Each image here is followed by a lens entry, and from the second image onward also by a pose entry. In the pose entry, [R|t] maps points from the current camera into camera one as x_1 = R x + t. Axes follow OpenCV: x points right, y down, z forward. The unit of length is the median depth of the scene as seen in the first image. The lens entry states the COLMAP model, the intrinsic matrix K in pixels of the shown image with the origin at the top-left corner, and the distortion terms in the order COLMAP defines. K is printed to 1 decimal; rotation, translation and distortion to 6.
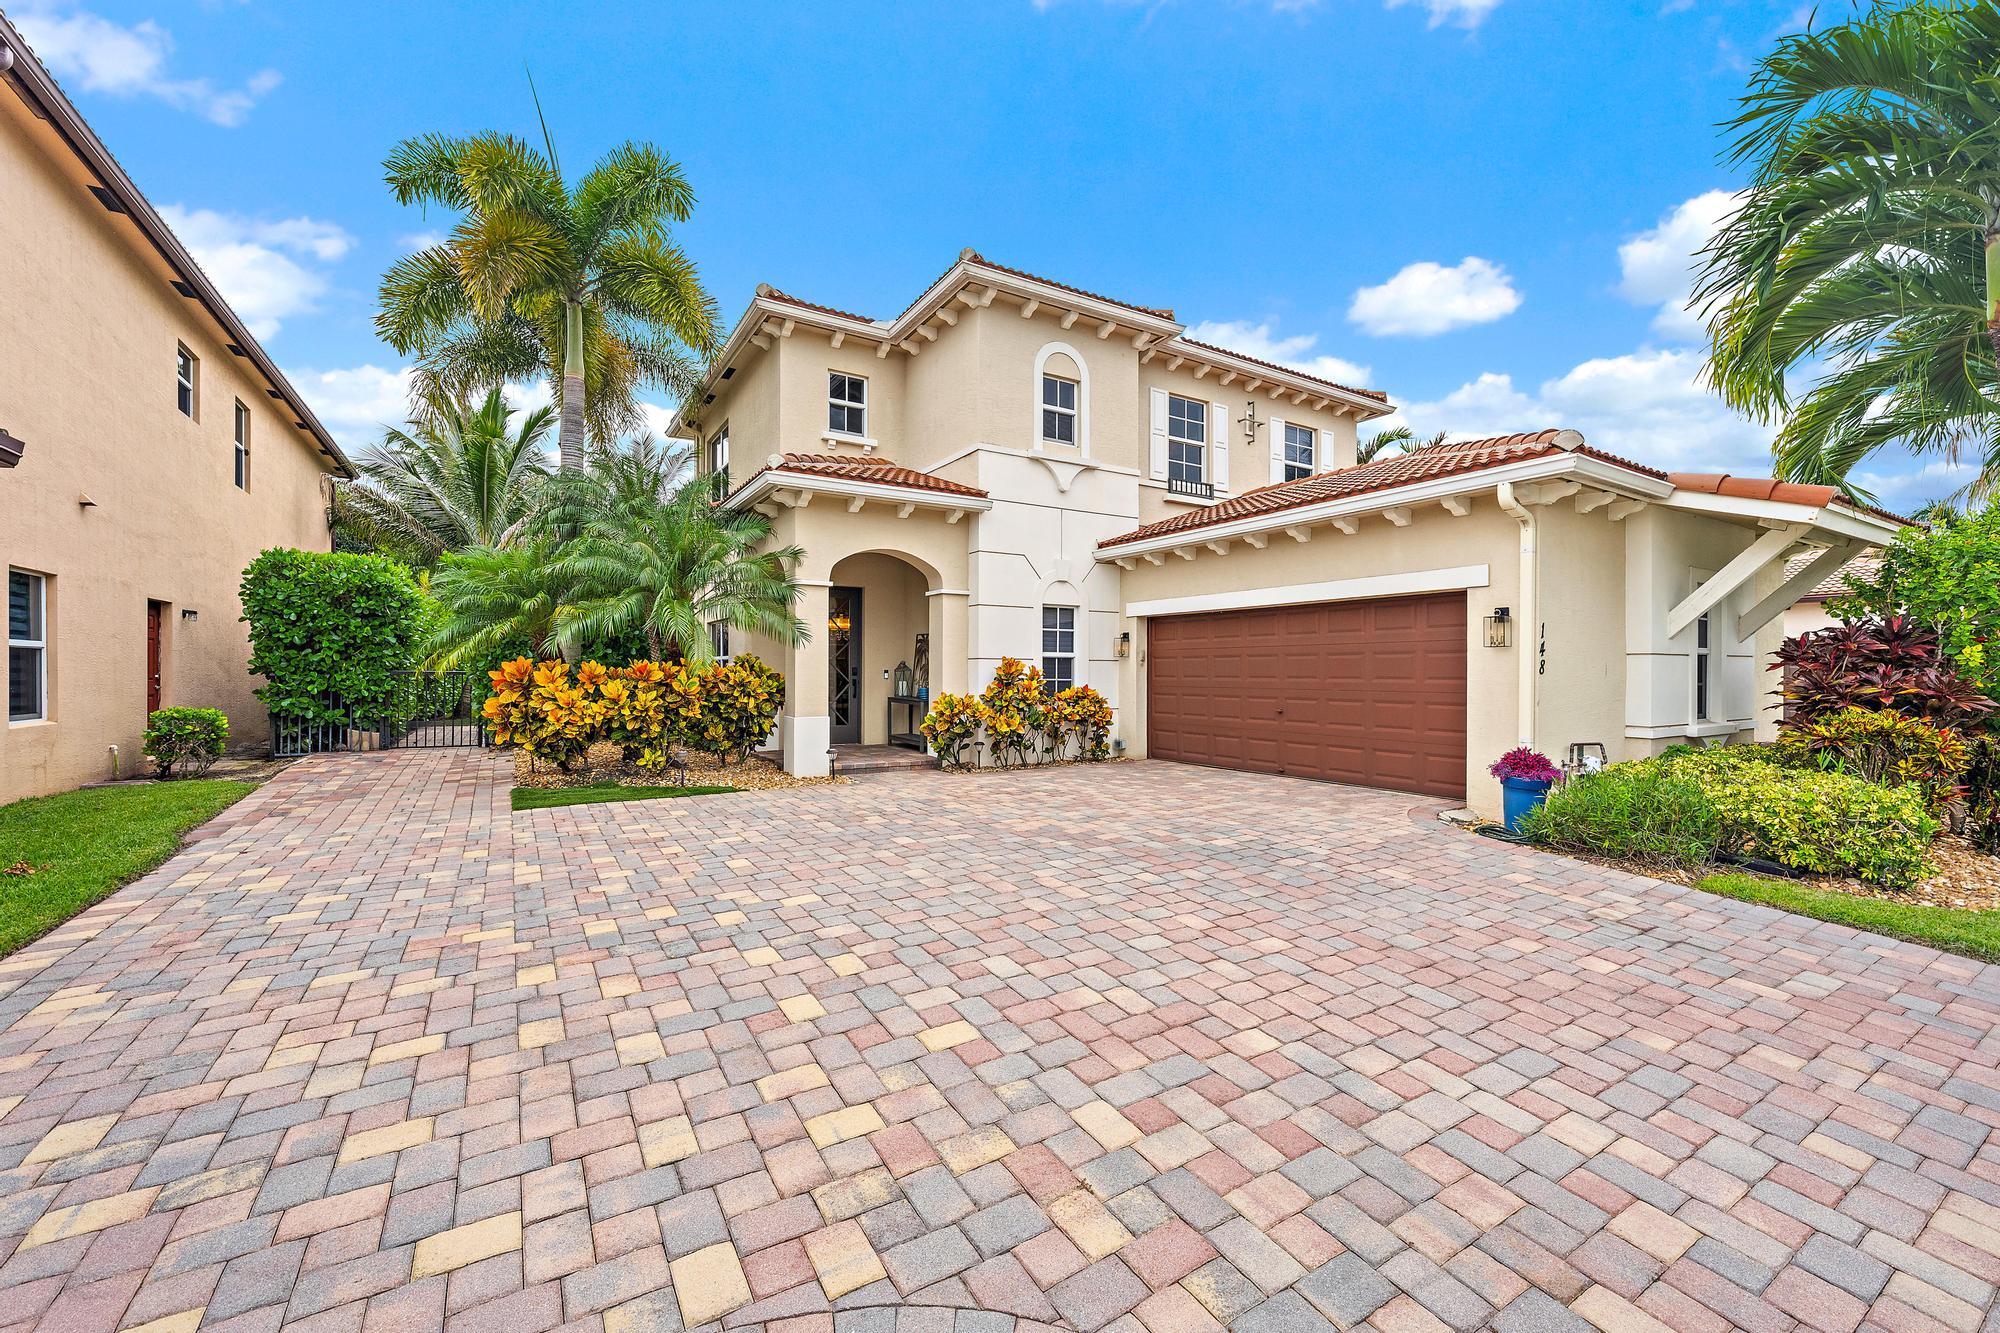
lens RADIAL K [[784.6, 0, 999.2], [0, 784.6, 665.2], [0, 0, 1]] dist [-0.002670, 0.001210]
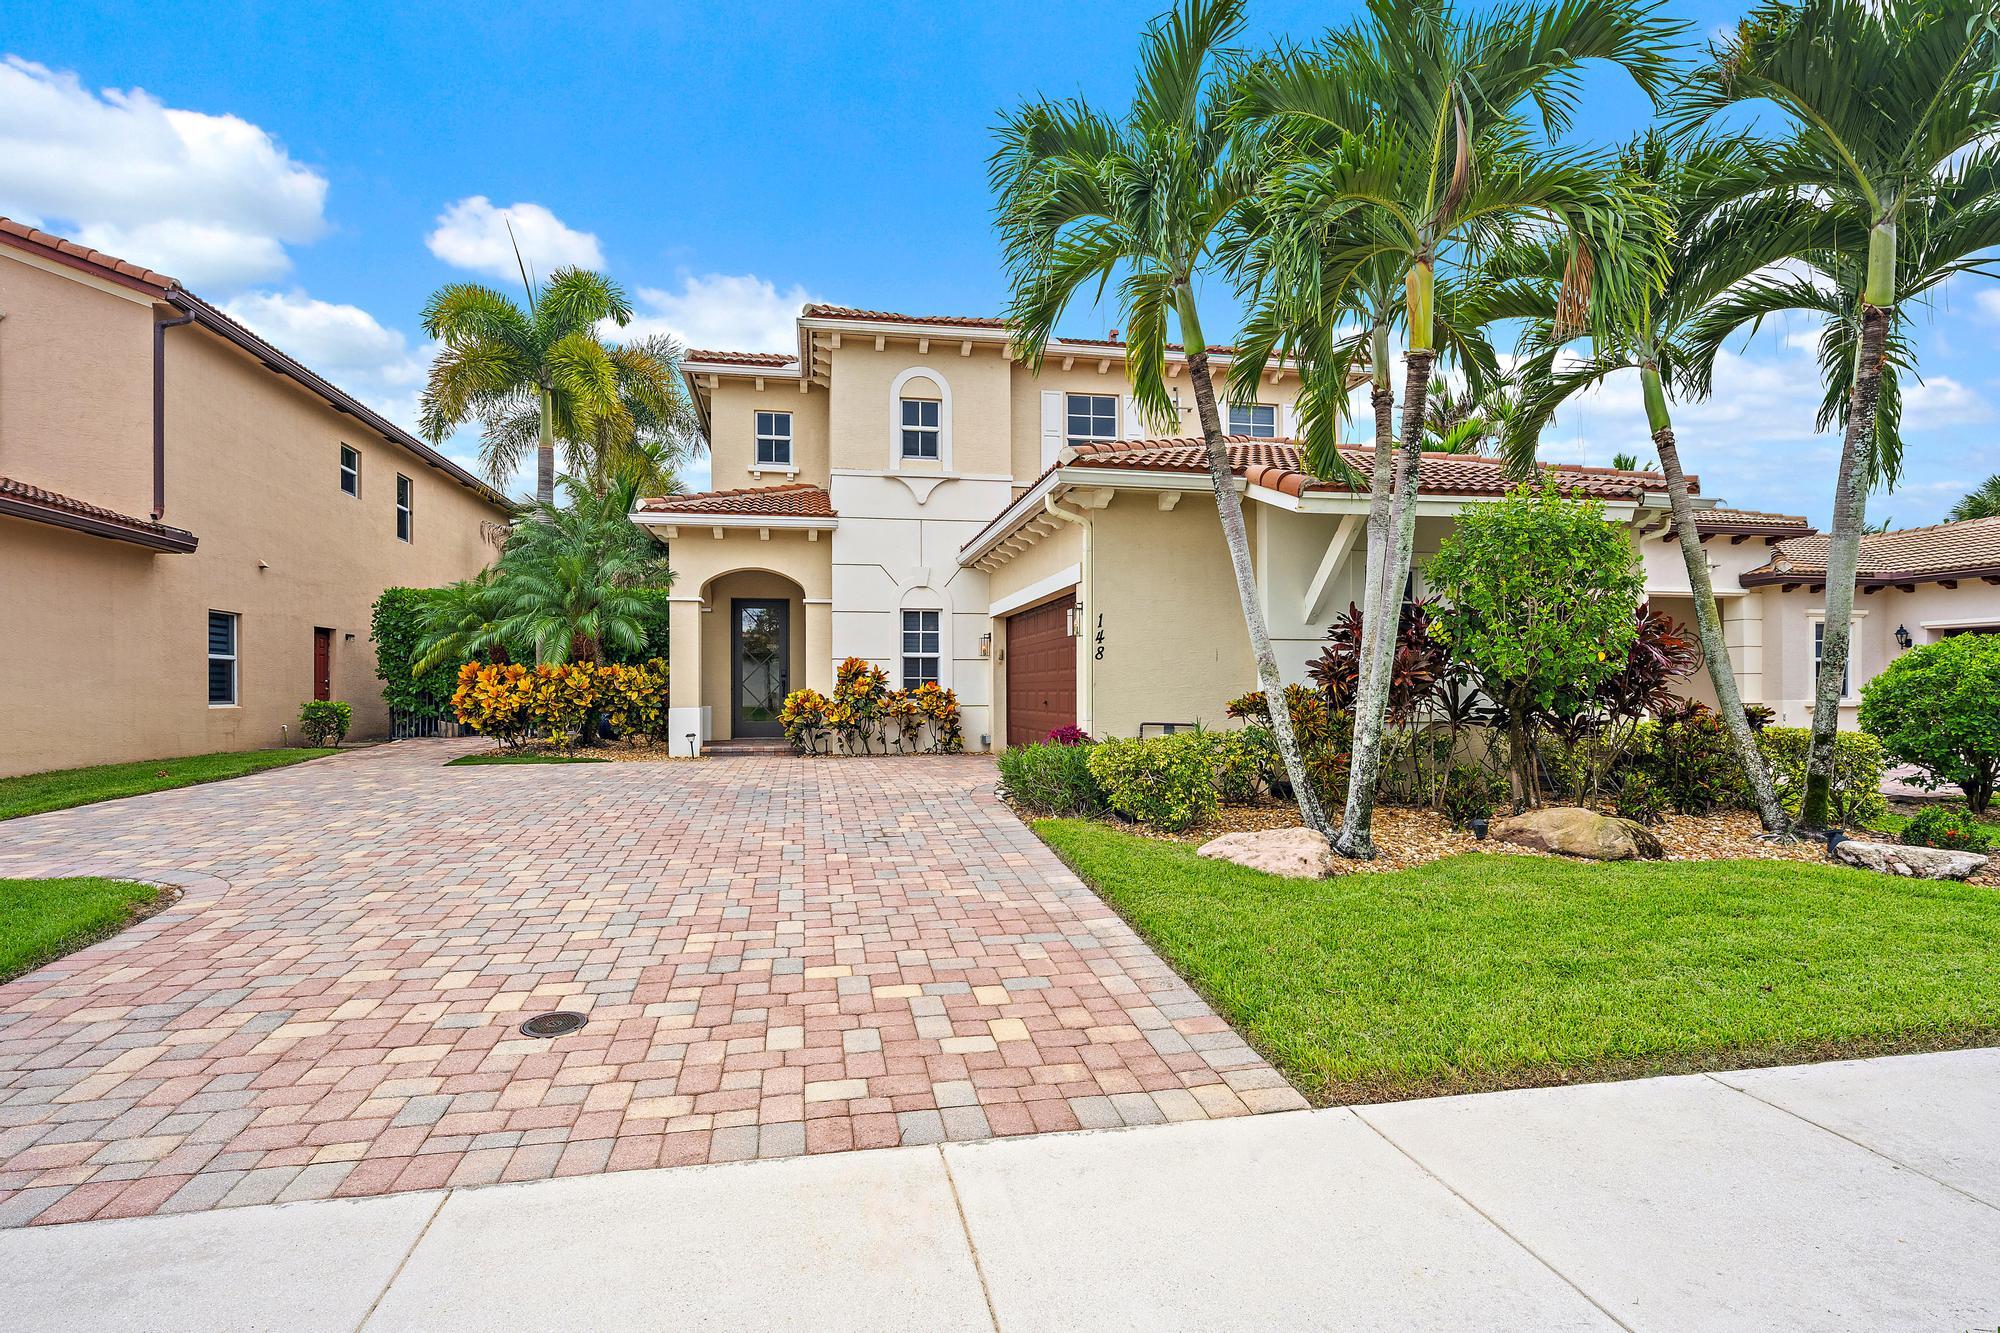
lens RADIAL K [[964.5, 0, 1000.1], [0, 964.5, 677.9], [0, 0, 1]] dist [0.003392, 0.000074]
pose [[0.938502, -0.010449, -0.345116, 0.647881], [0.009080, 0.999943, -0.005584, 0.027723], [0.345155, 0.002107, 0.938543, -0.216891]]
